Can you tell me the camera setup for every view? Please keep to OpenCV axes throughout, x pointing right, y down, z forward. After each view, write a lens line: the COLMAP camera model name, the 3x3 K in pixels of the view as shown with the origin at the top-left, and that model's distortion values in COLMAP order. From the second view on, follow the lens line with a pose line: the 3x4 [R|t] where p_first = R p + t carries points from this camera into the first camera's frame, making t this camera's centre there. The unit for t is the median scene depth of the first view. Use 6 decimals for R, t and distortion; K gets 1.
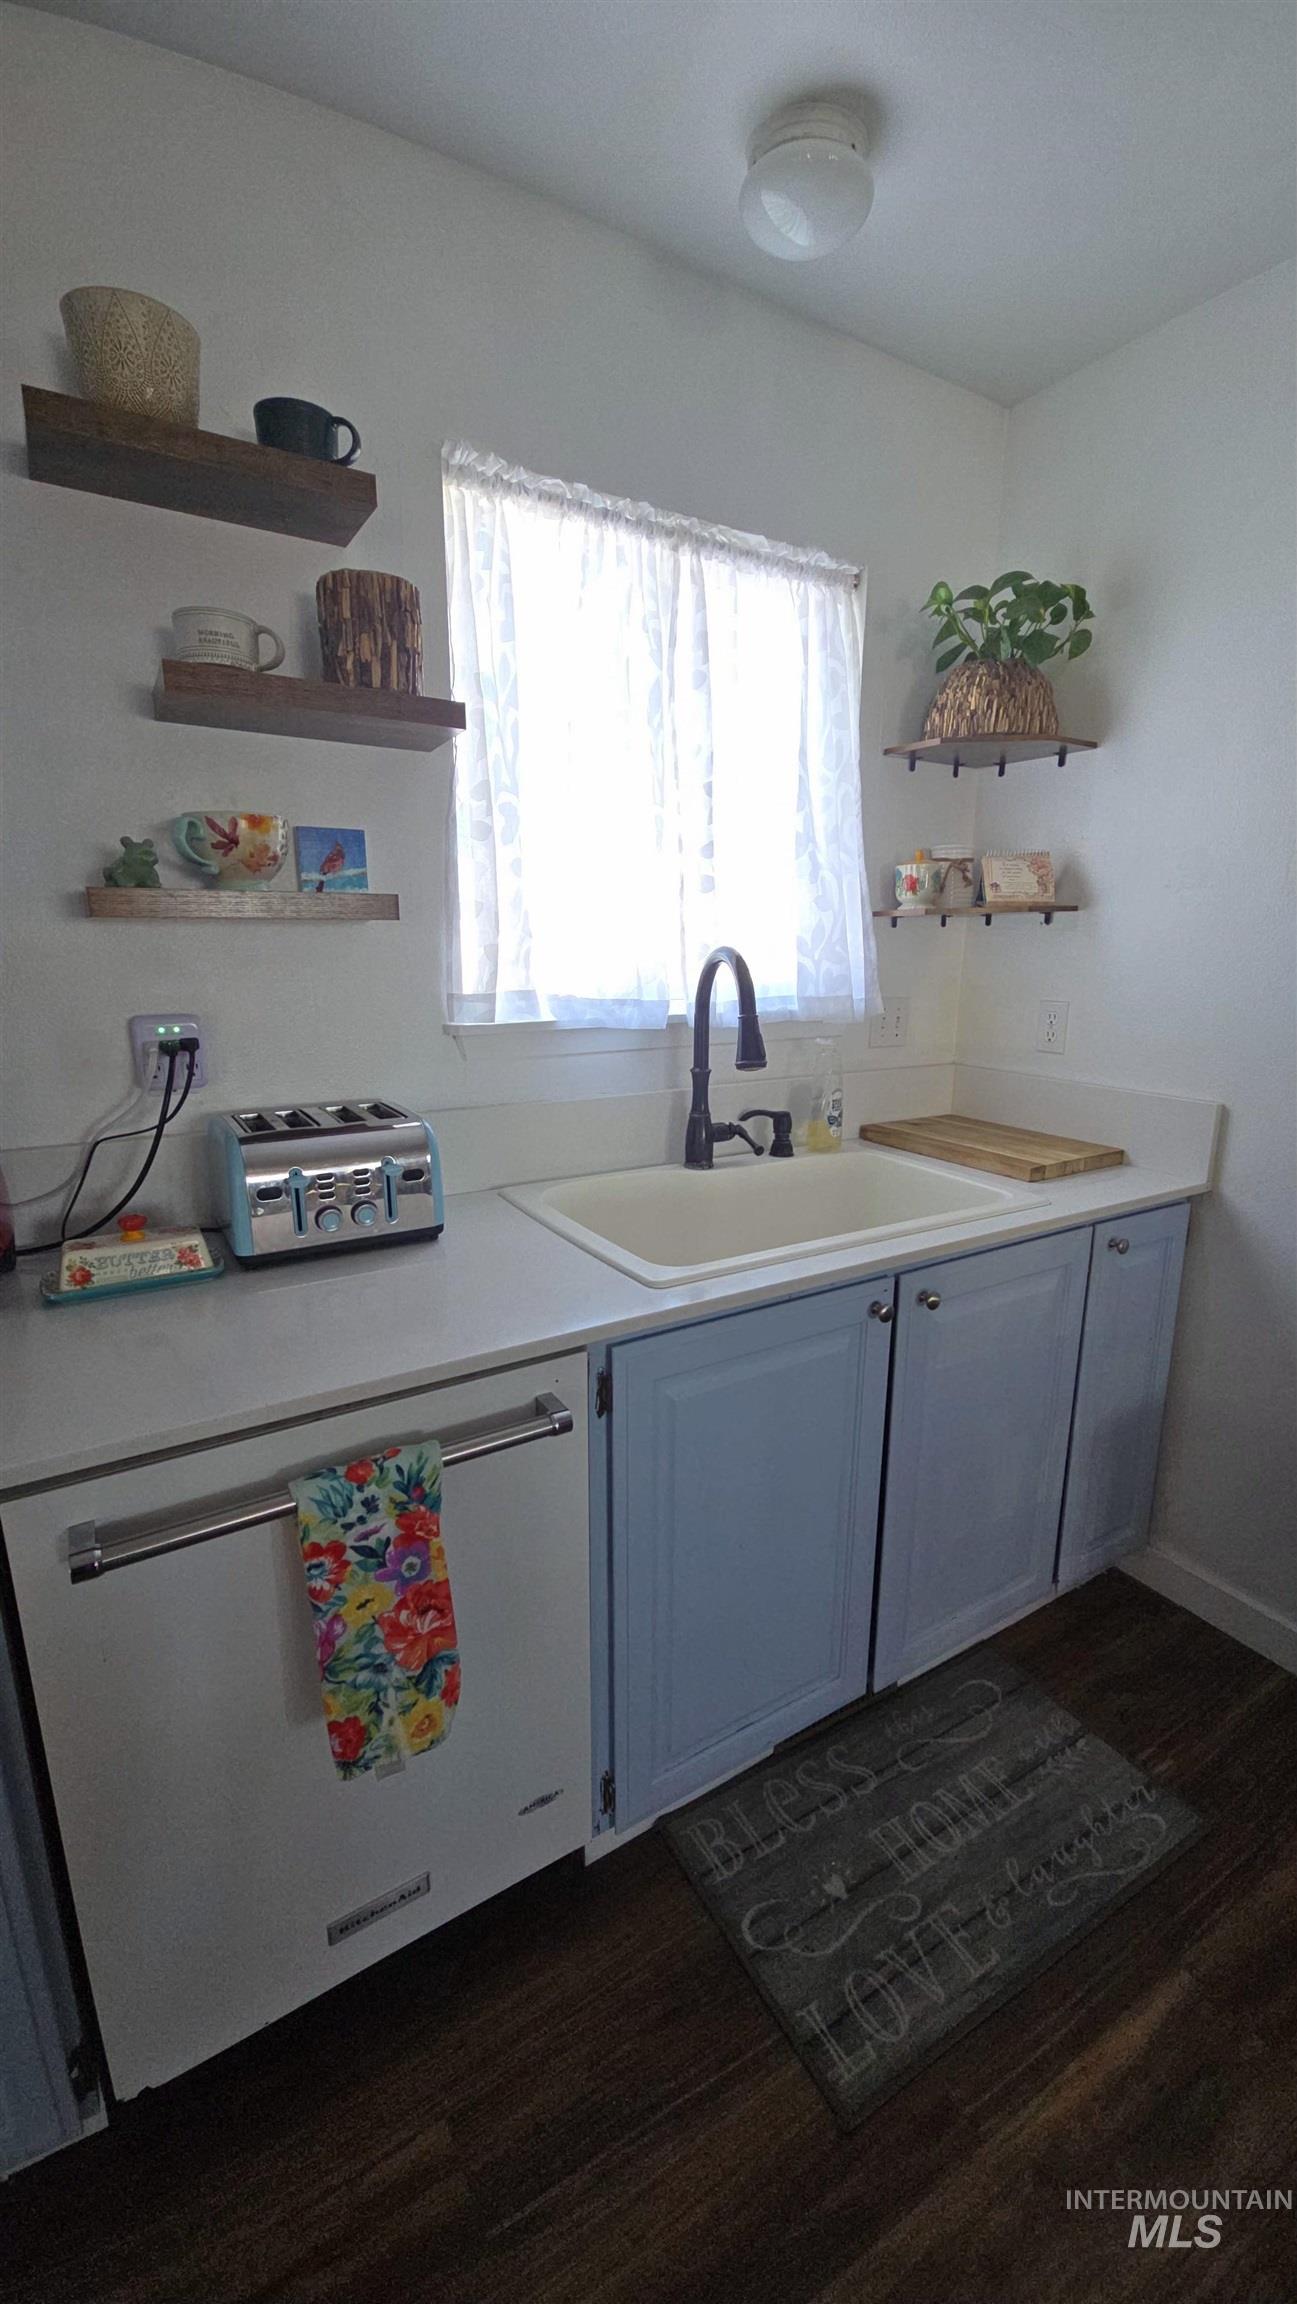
lens RADIAL K [[954.7, 0, 665.1], [0, 954.7, 1157.0], [0, 0, 1]] dist [-0.001078, -0.001210]
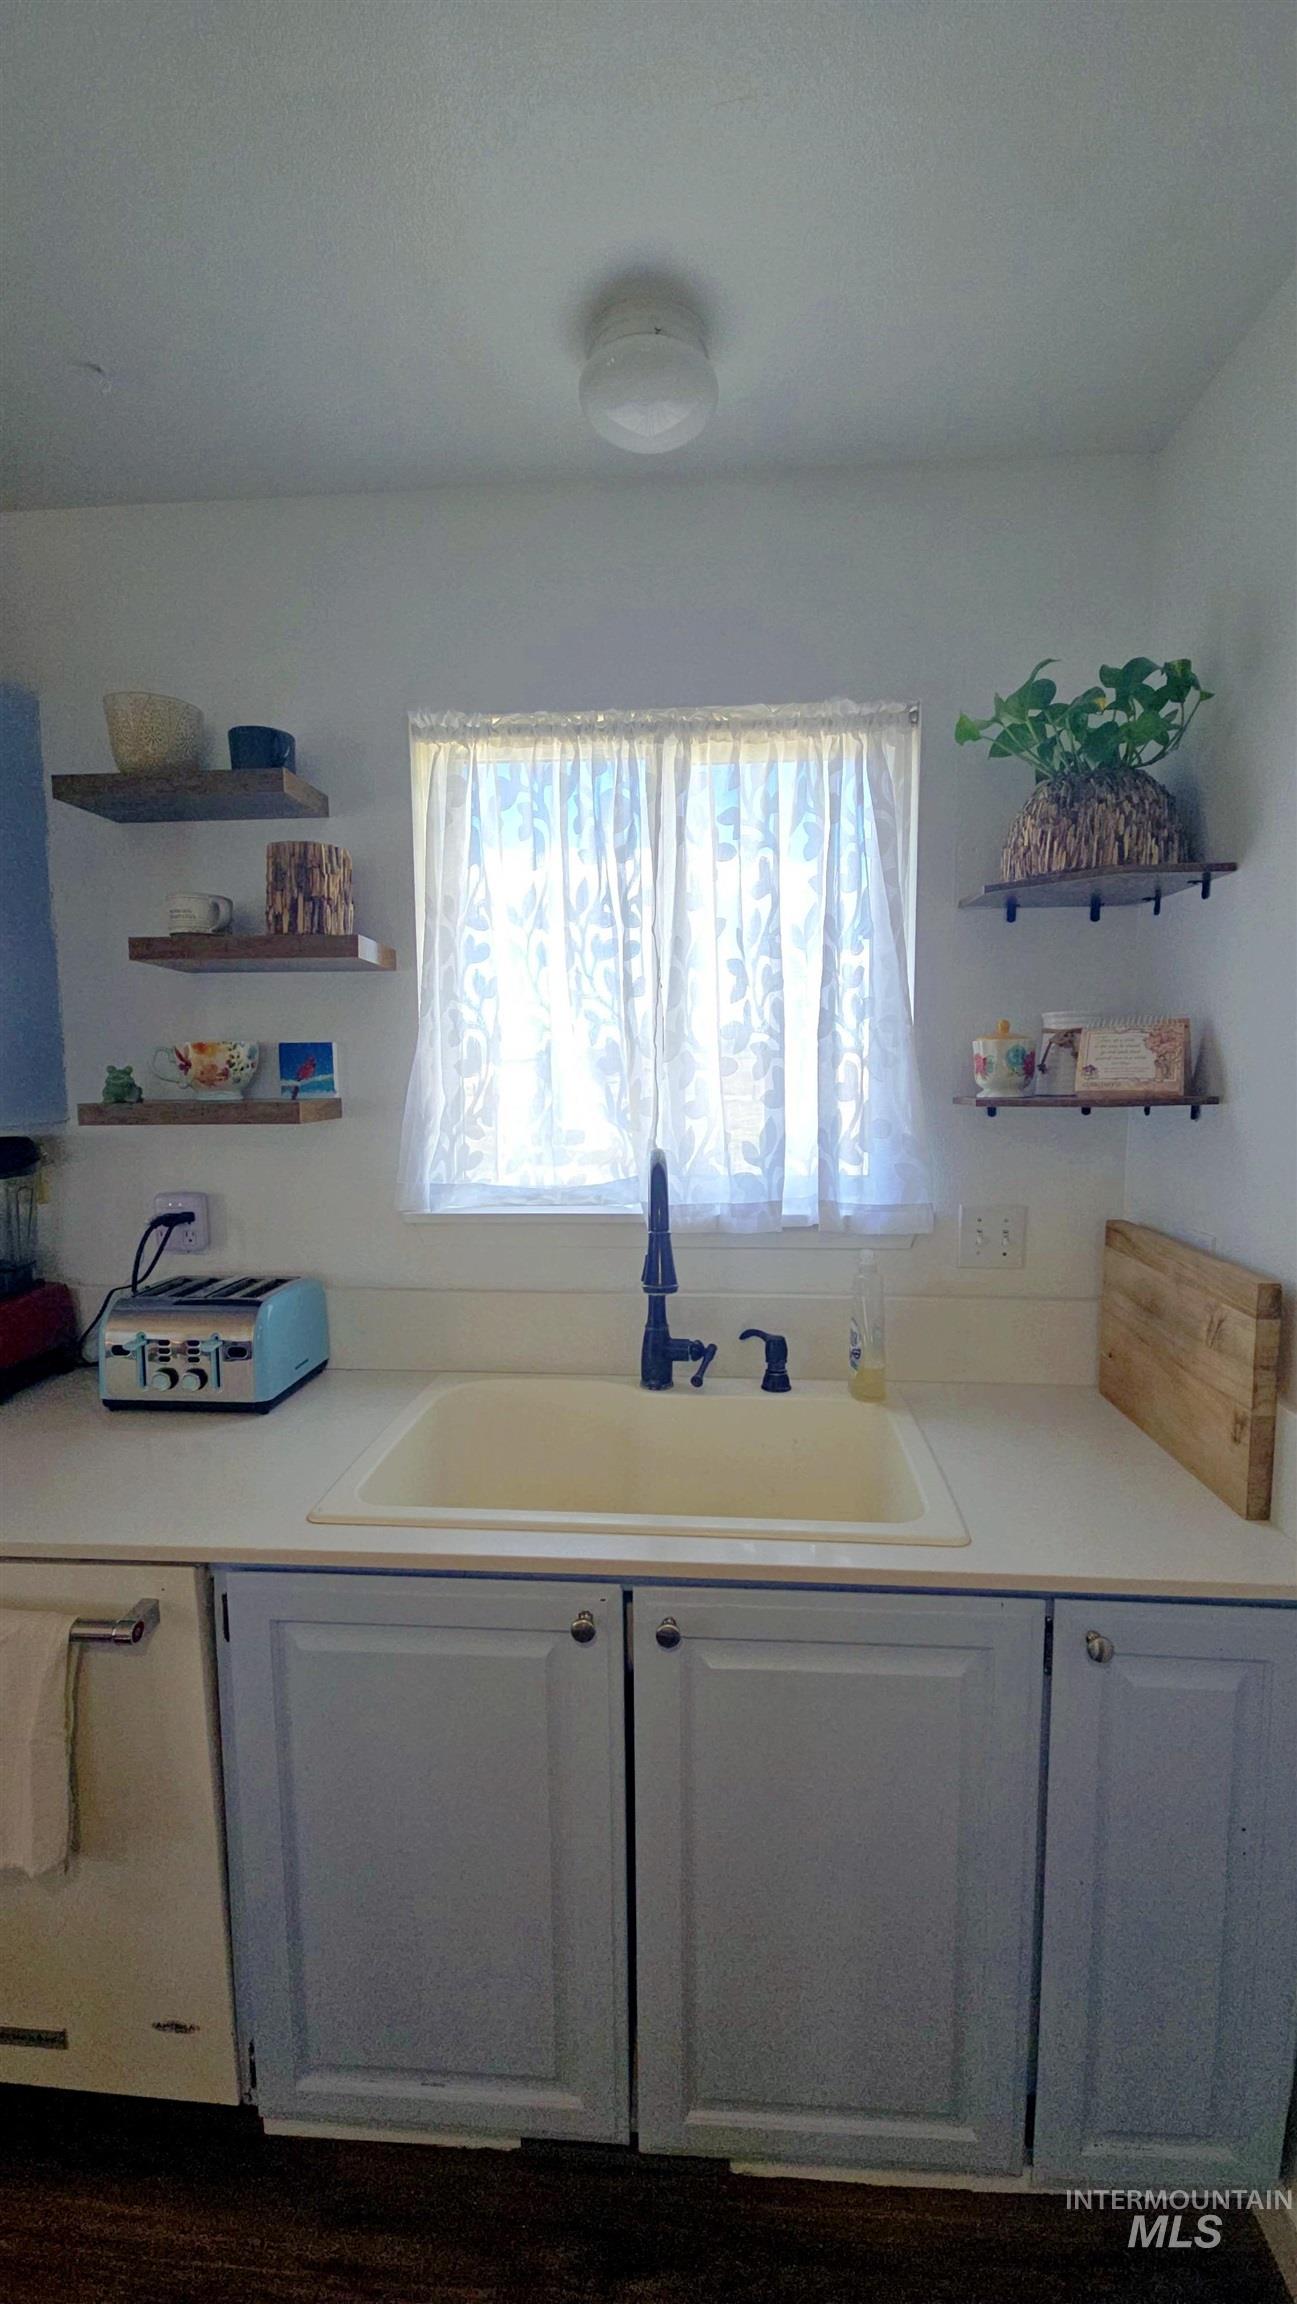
lens RADIAL K [[954.7, 0, 656.5], [0, 954.7, 1149.3], [0, 0, 1]] dist [-0.001078, -0.001210]
pose [[0.800992, 0.043854, -0.597066, 0.567989], [-0.124053, 0.987826, -0.093868, -0.126331], [0.585681, 0.149255, 0.796681, 0.266634]]
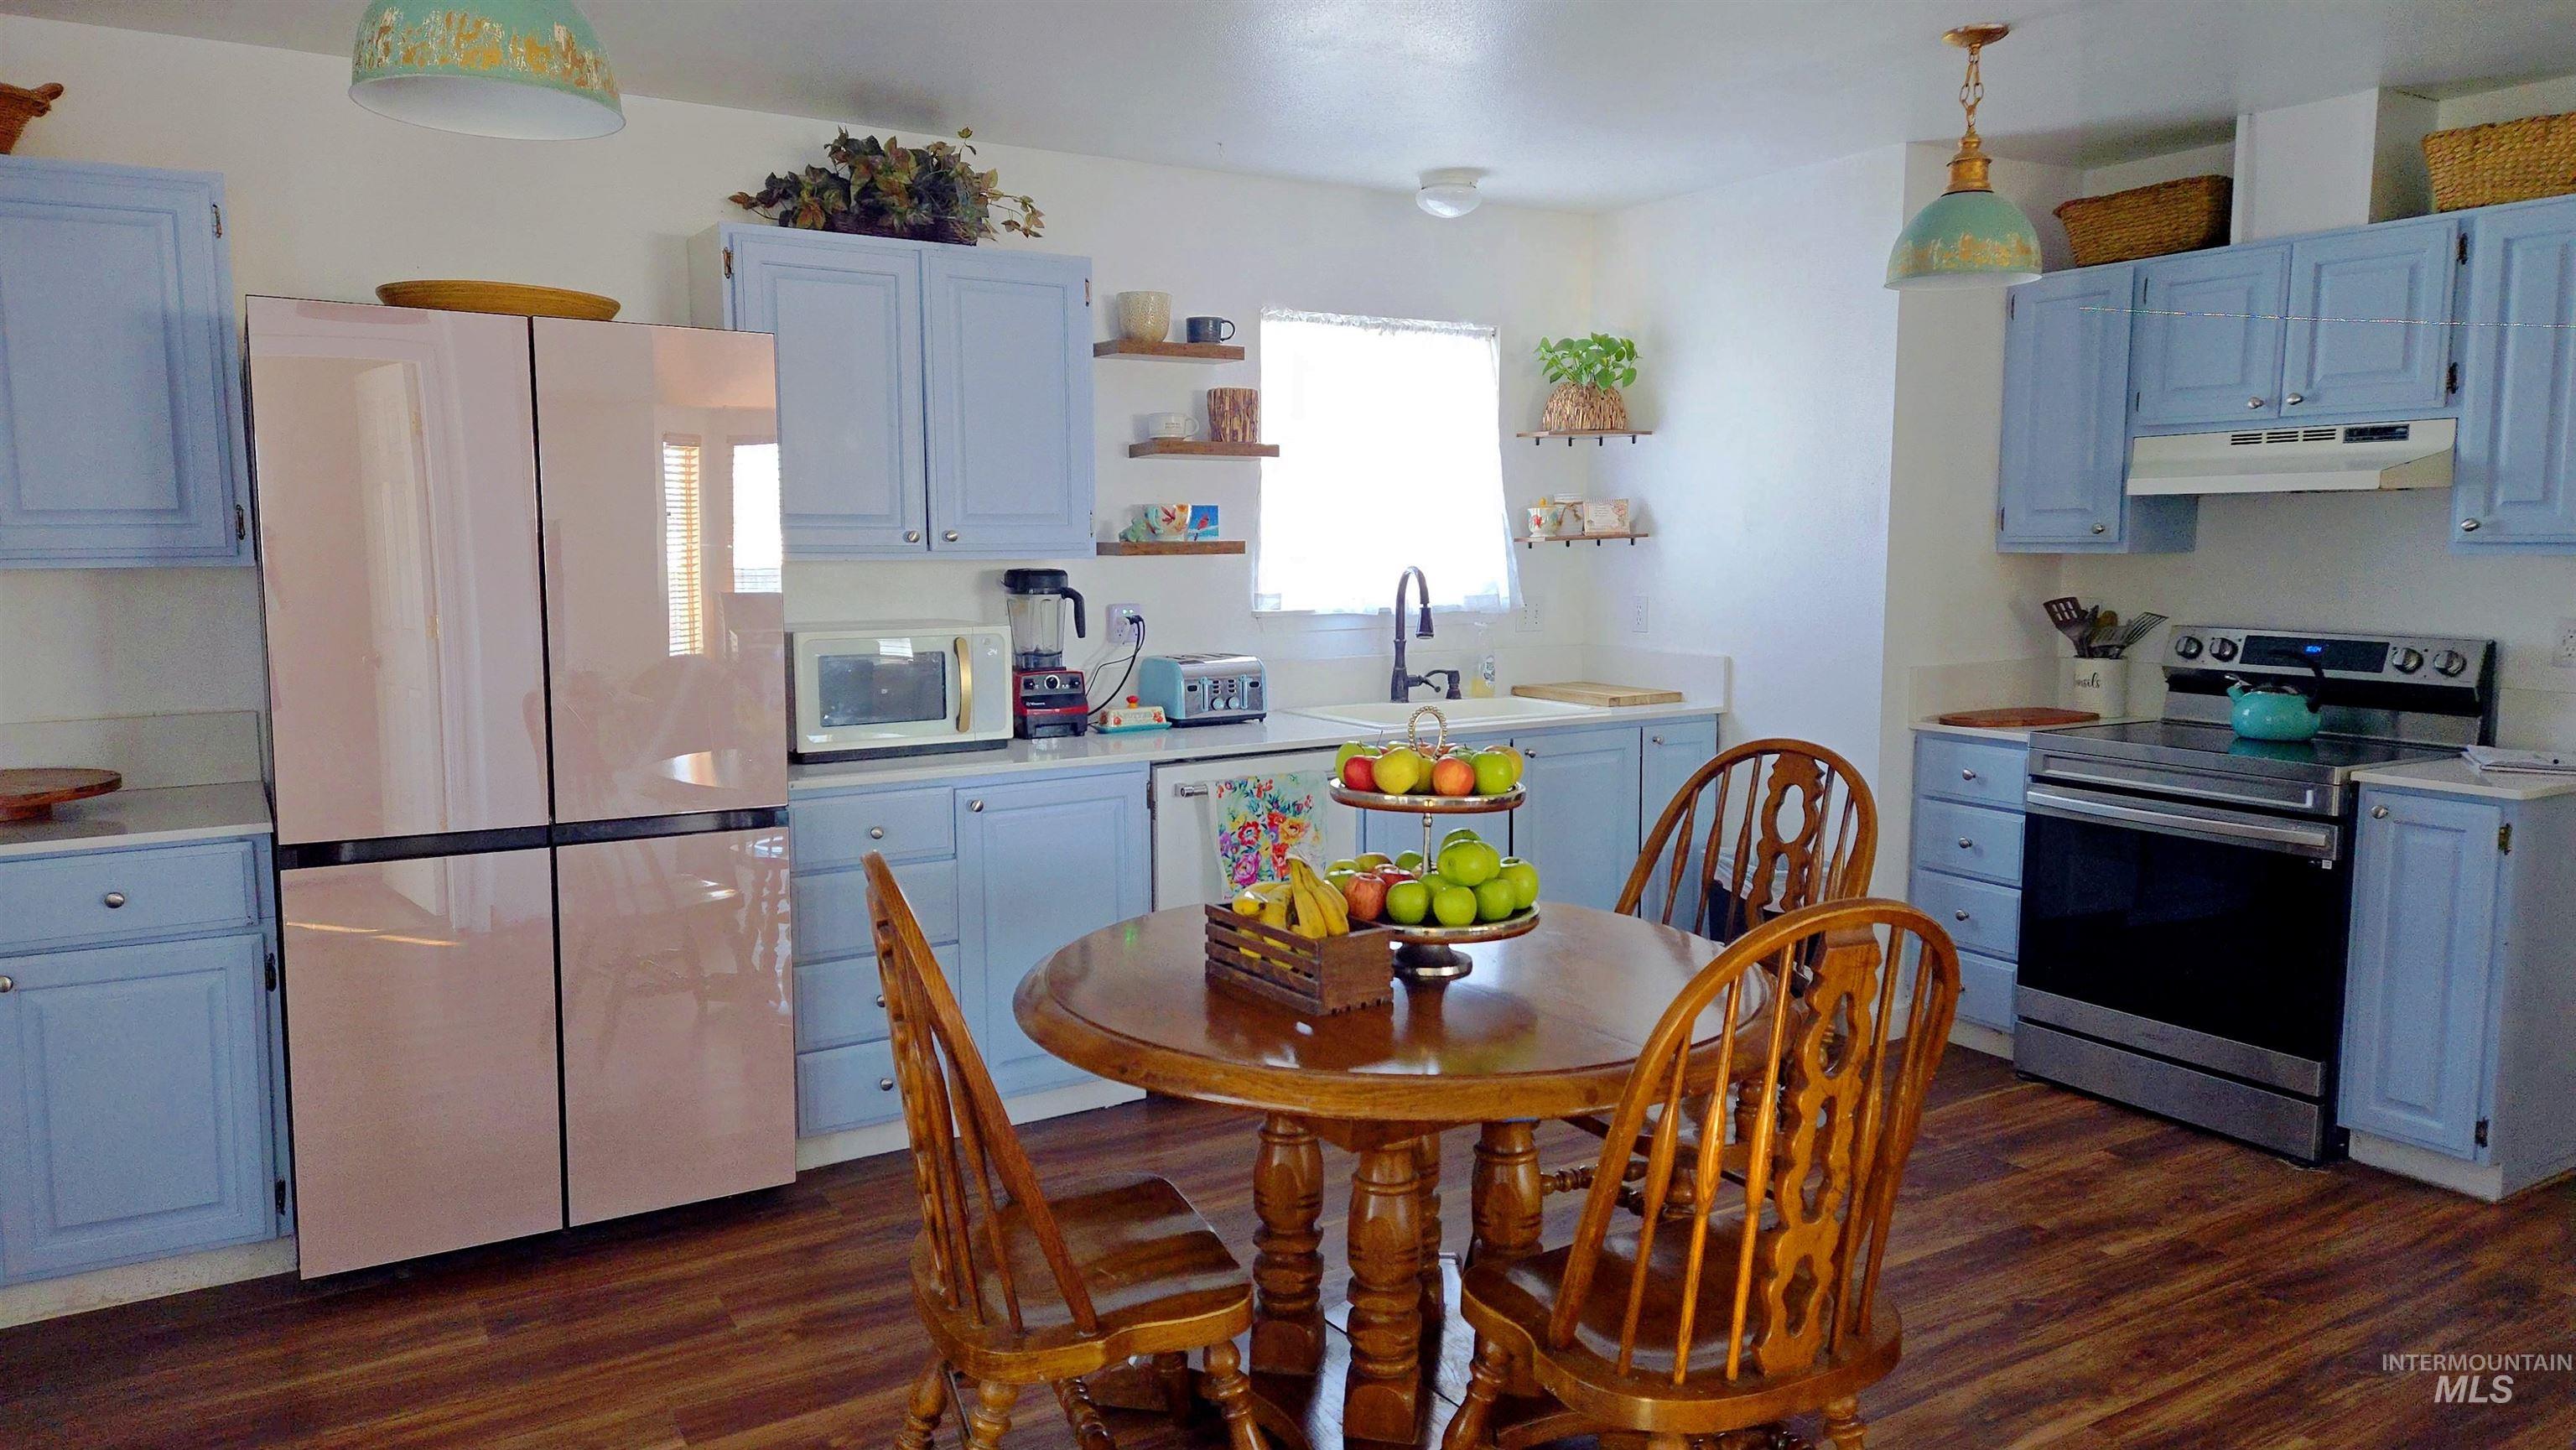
lens RADIAL K [[1687.0, 0, 1304.4], [0, 1687.0, 721.6], [0, 0, 1]] dist [0.062867, -0.011794]
pose [[0.999917, -0.012283, -0.003915, -0.113323], [0.011742, 0.993099, -0.116689, 0.371352], [0.005321, 0.116634, 0.993161, -1.789801]]
